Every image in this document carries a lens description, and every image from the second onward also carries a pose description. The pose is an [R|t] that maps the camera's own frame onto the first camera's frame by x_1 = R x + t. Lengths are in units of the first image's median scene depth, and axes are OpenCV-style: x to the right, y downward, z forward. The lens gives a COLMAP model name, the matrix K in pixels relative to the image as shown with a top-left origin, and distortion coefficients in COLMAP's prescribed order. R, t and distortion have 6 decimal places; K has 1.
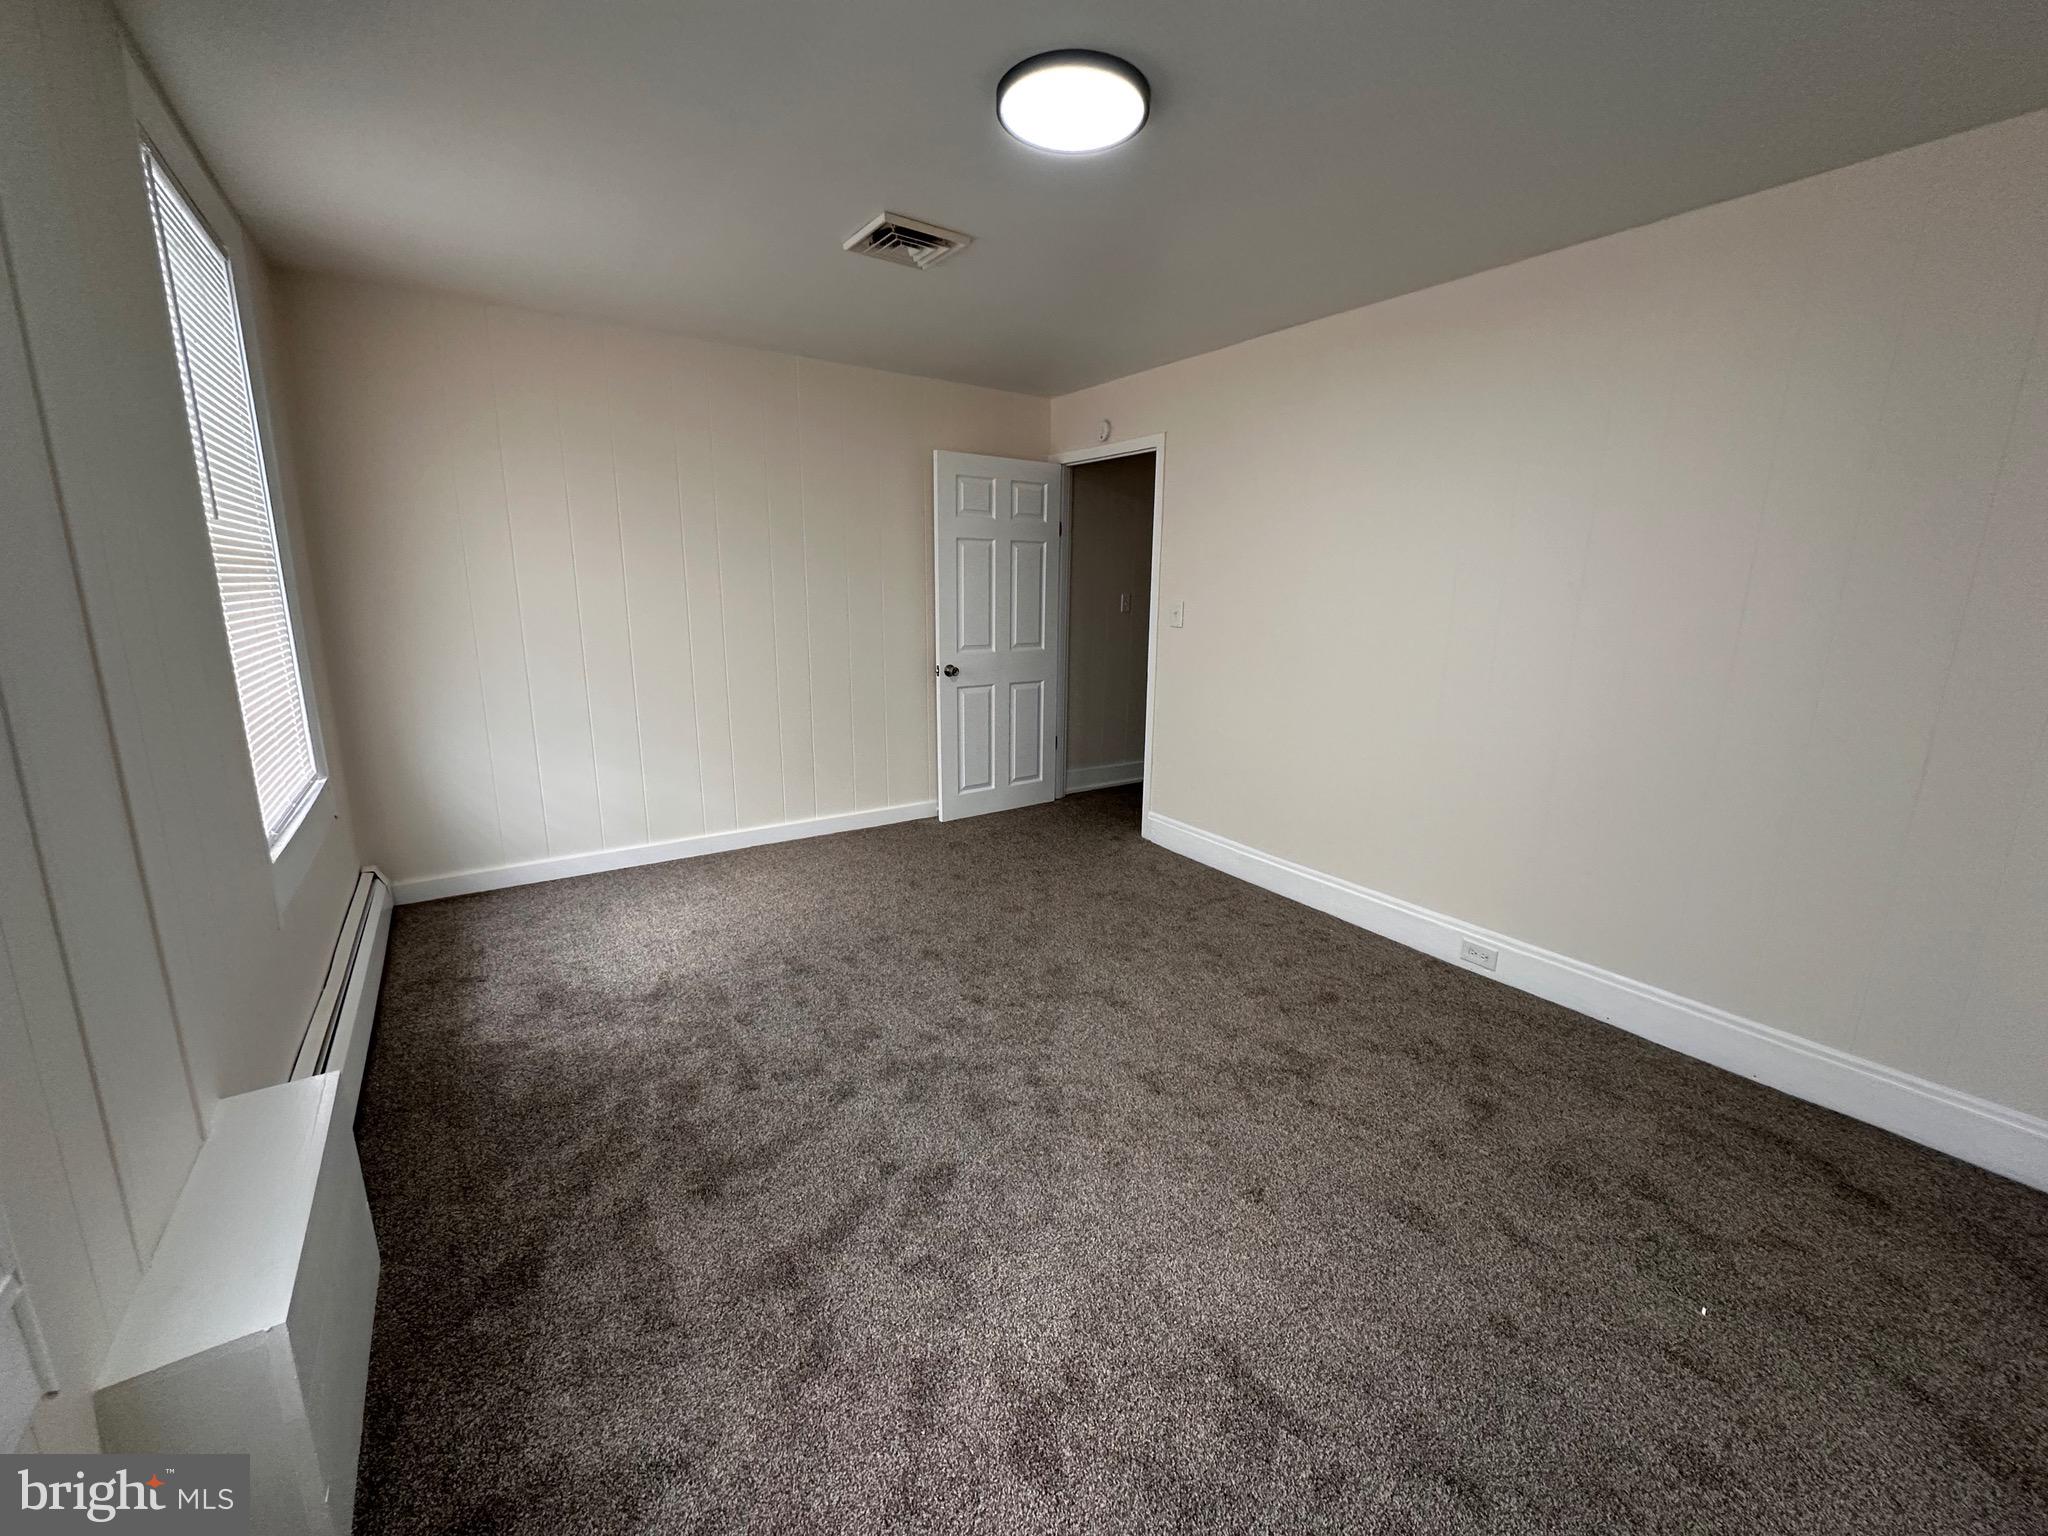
lens RADIAL K [[820.7, 0, 1022.3], [0, 820.7, 768.7], [0, 0, 1]] dist [-0.000996, 0.000467]
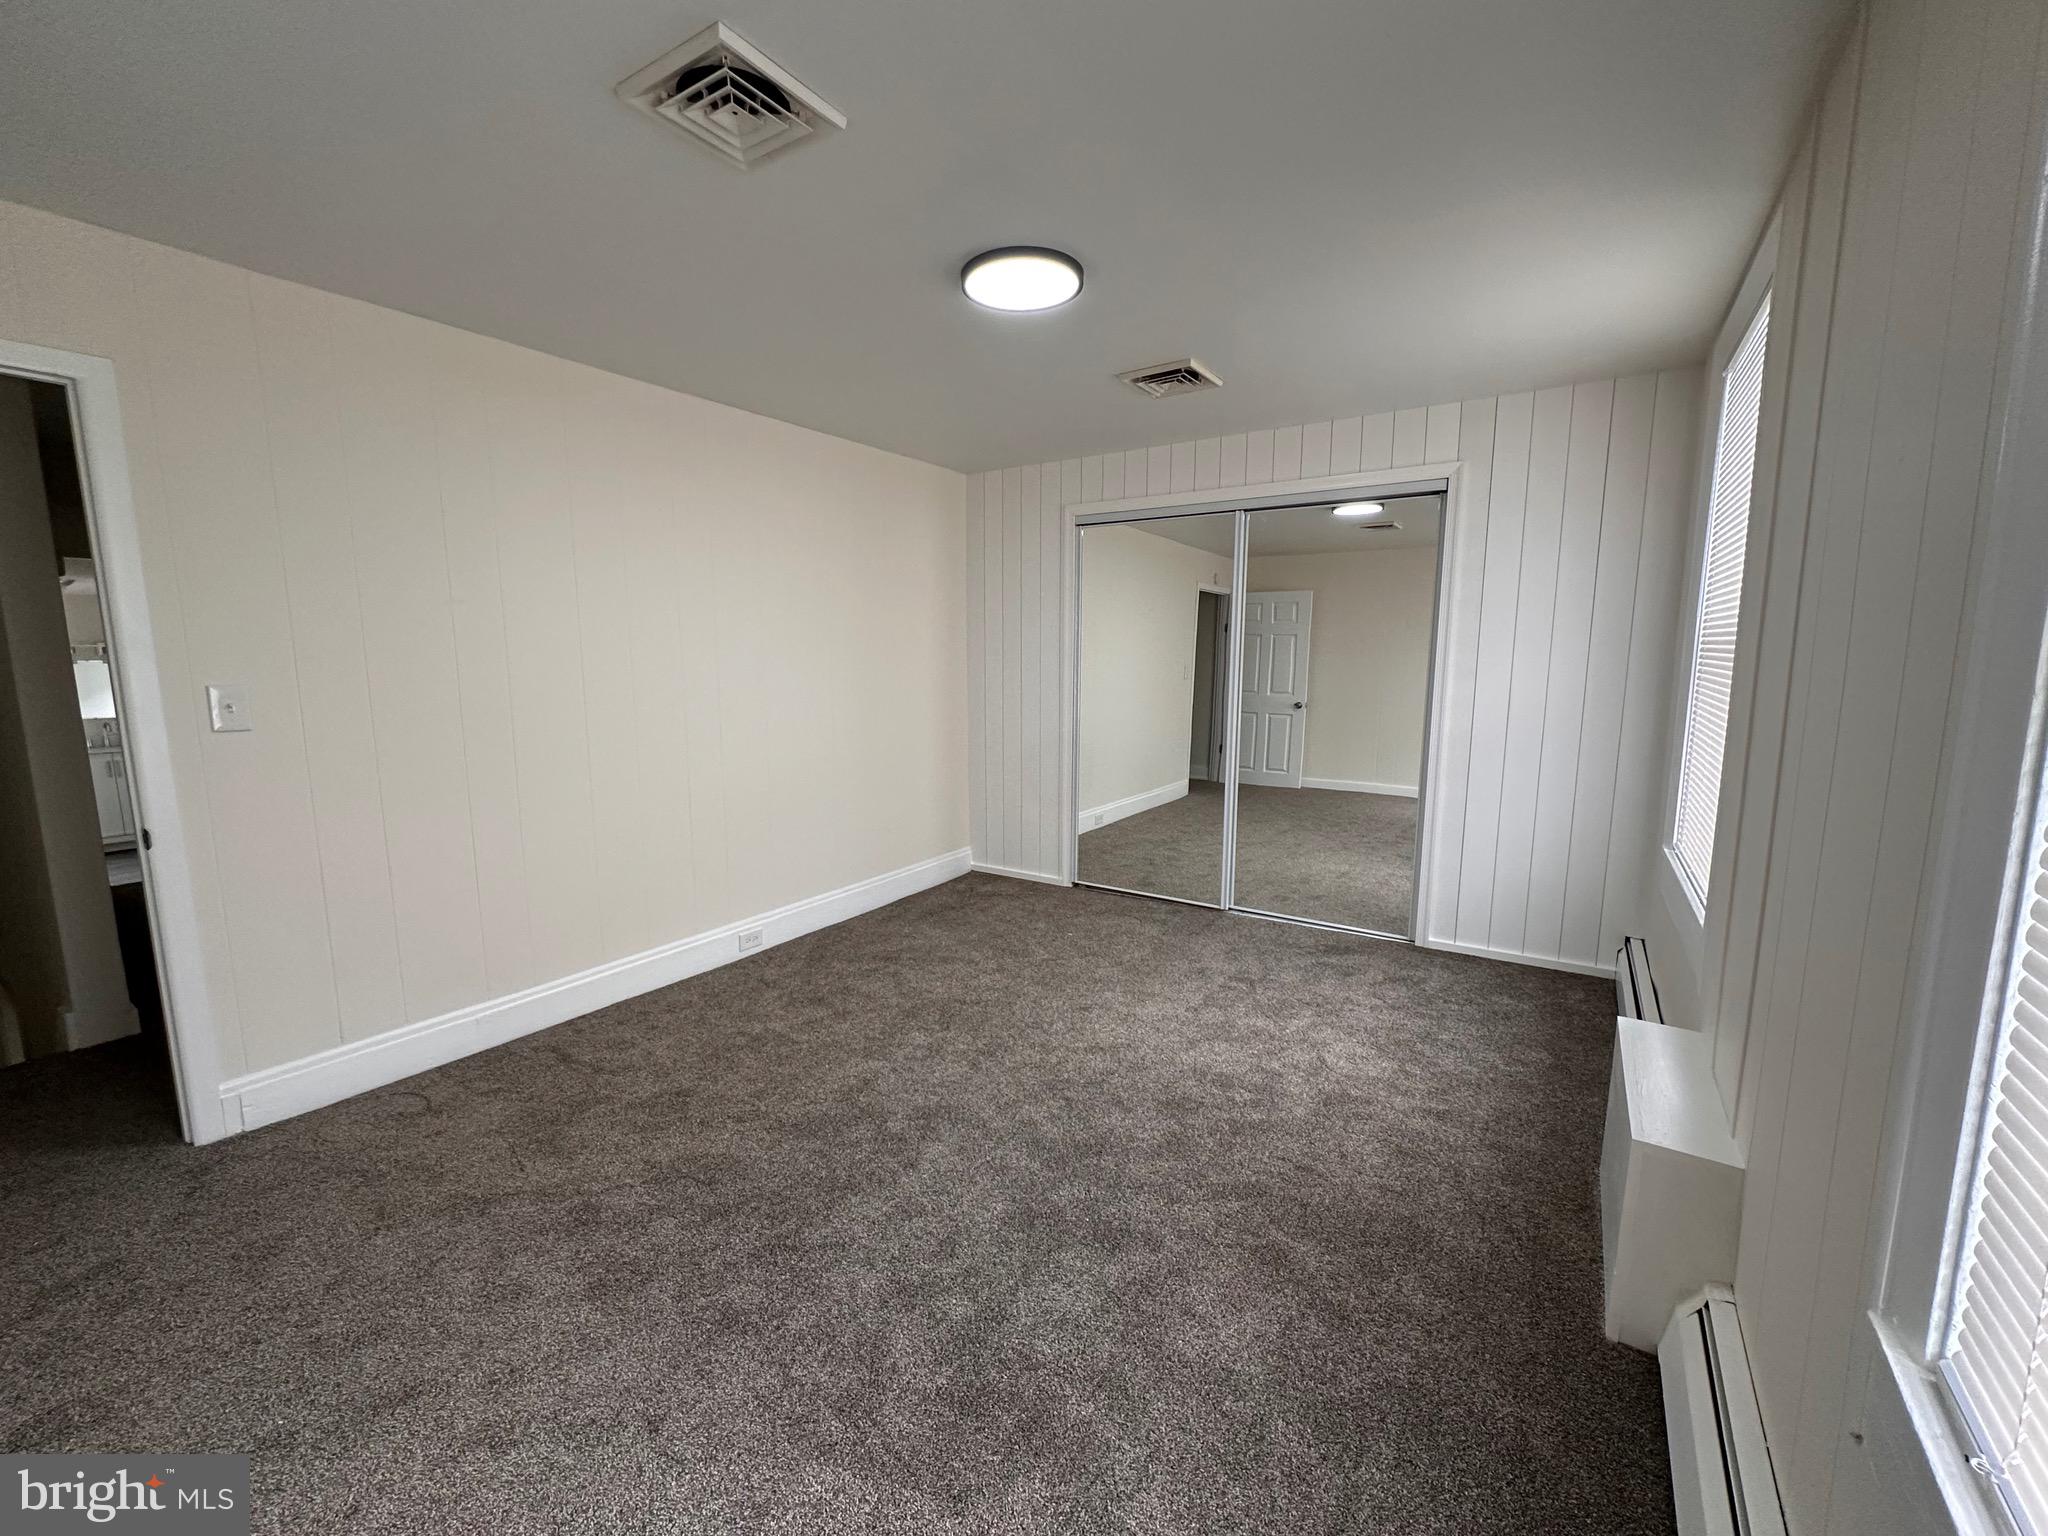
lens RADIAL K [[820.7, 0, 1021.4], [0, 820.7, 764.0], [0, 0, 1]] dist [-0.000996, 0.000467]
pose [[-0.392644, -0.135001, 0.909728, -0.712950], [0.196714, 0.953948, 0.226466, -0.233016], [-0.898407, 0.267876, -0.348005, 0.986186]]
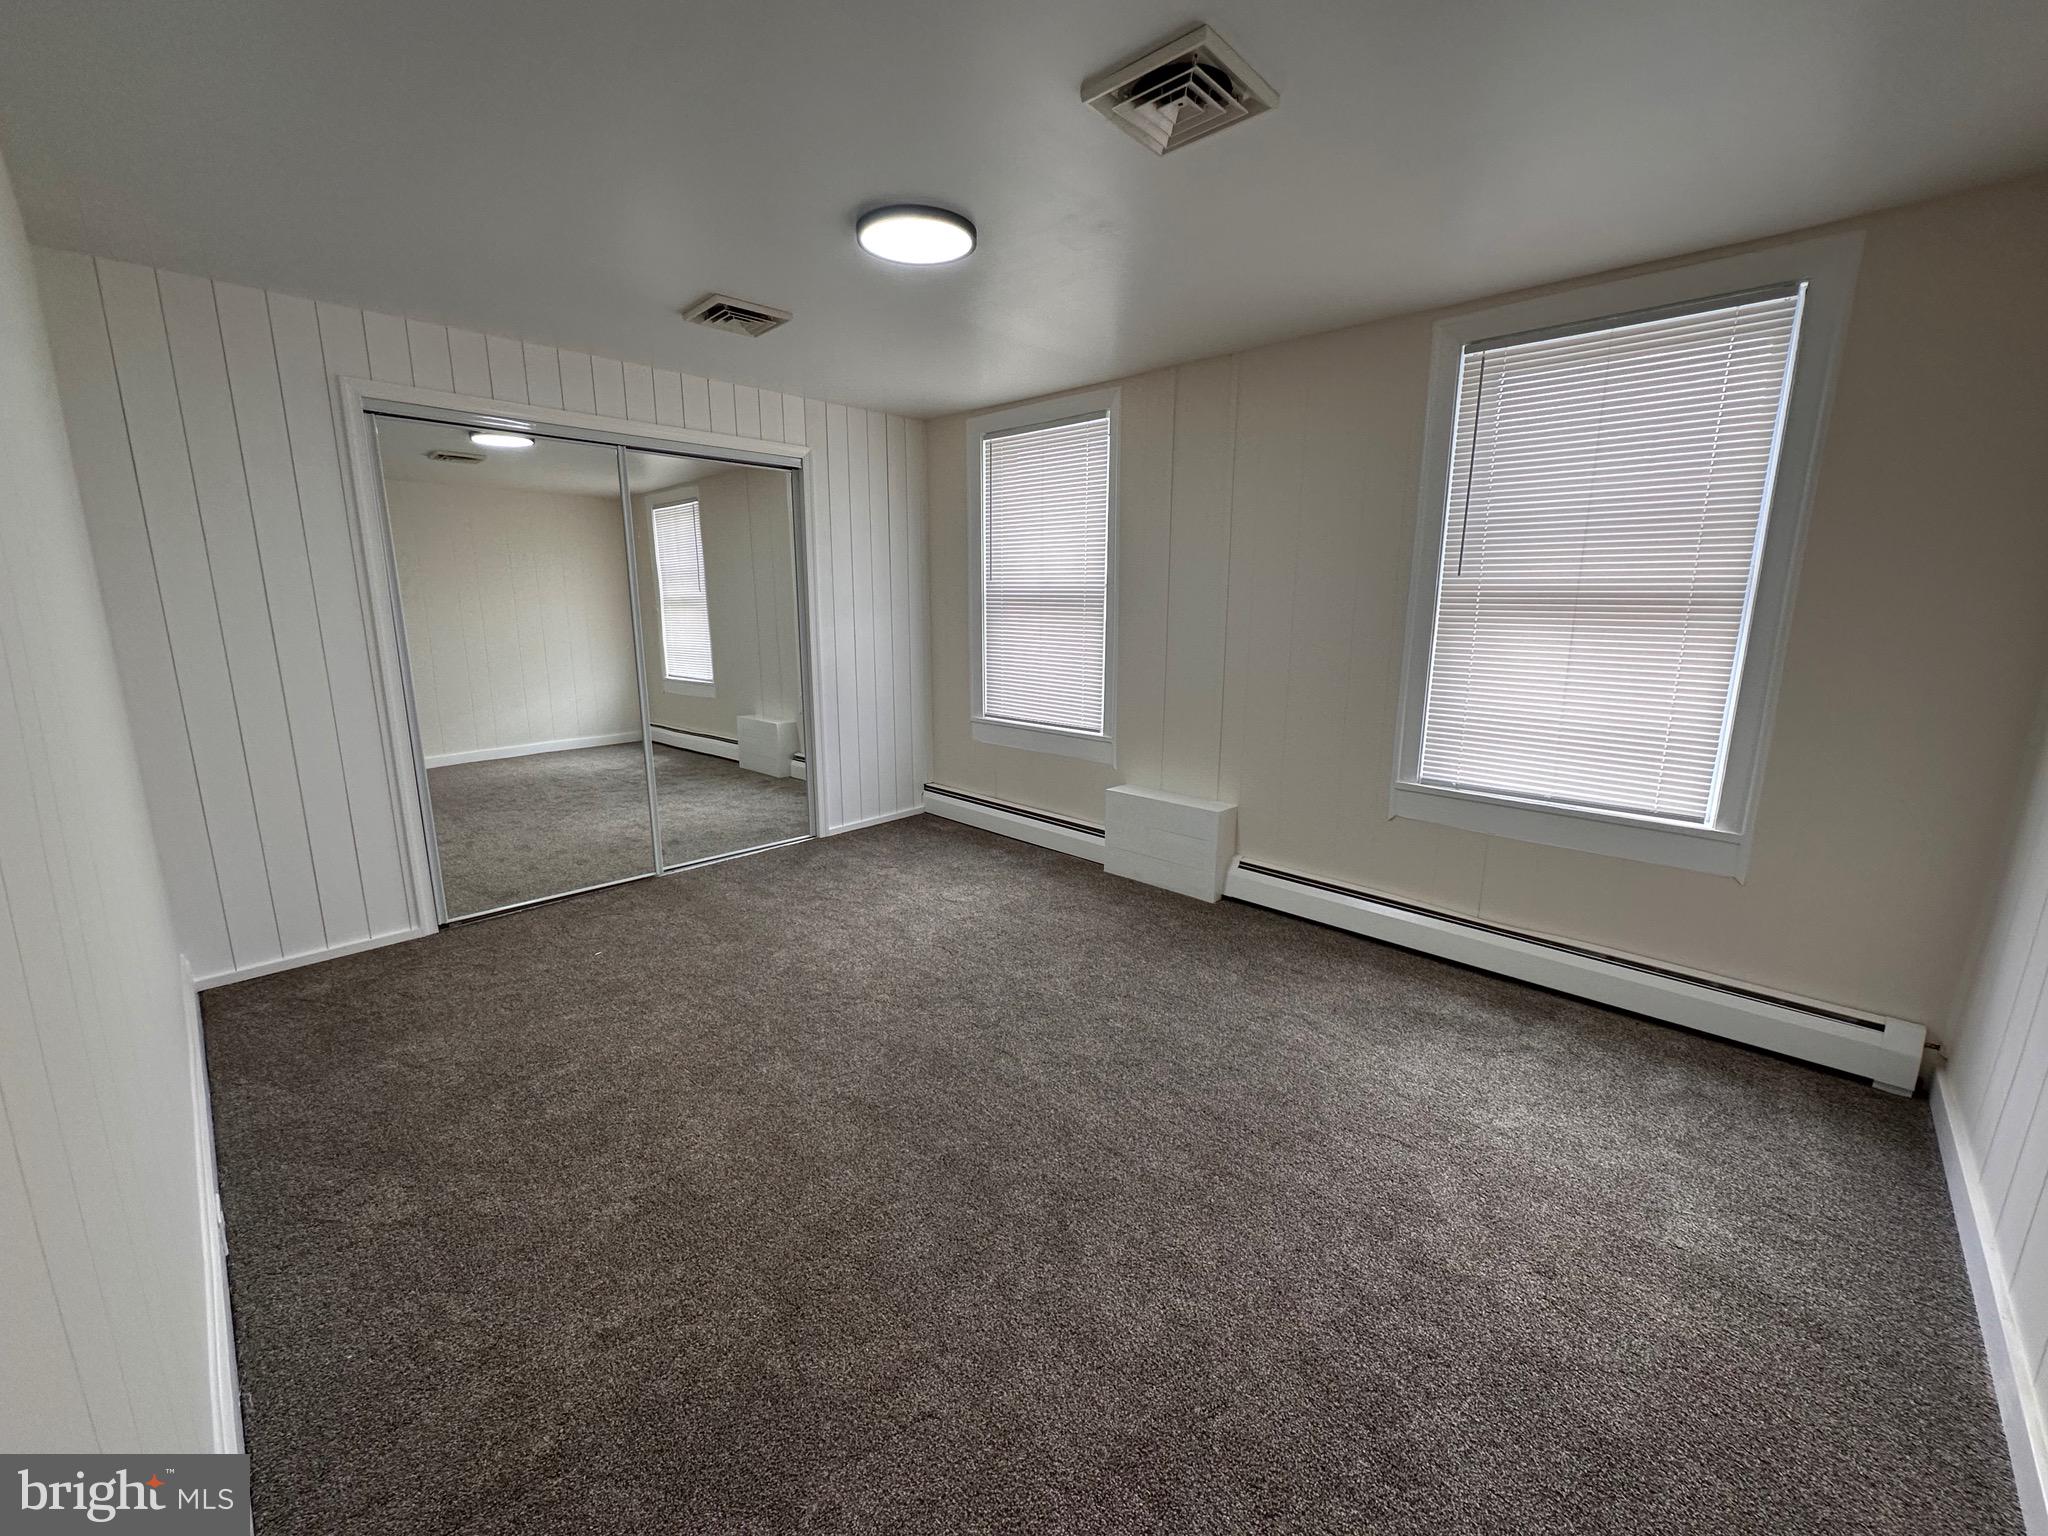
lens RADIAL K [[820.7, 0, 1031.2], [0, 820.7, 769.2], [0, 0, 1]] dist [-0.000996, 0.000467]
pose [[-0.973673, 0.033667, -0.225450, 0.105693], [-0.062164, 0.912329, 0.404711, -0.346132], [0.219310, 0.408070, -0.886218, 1.506470]]
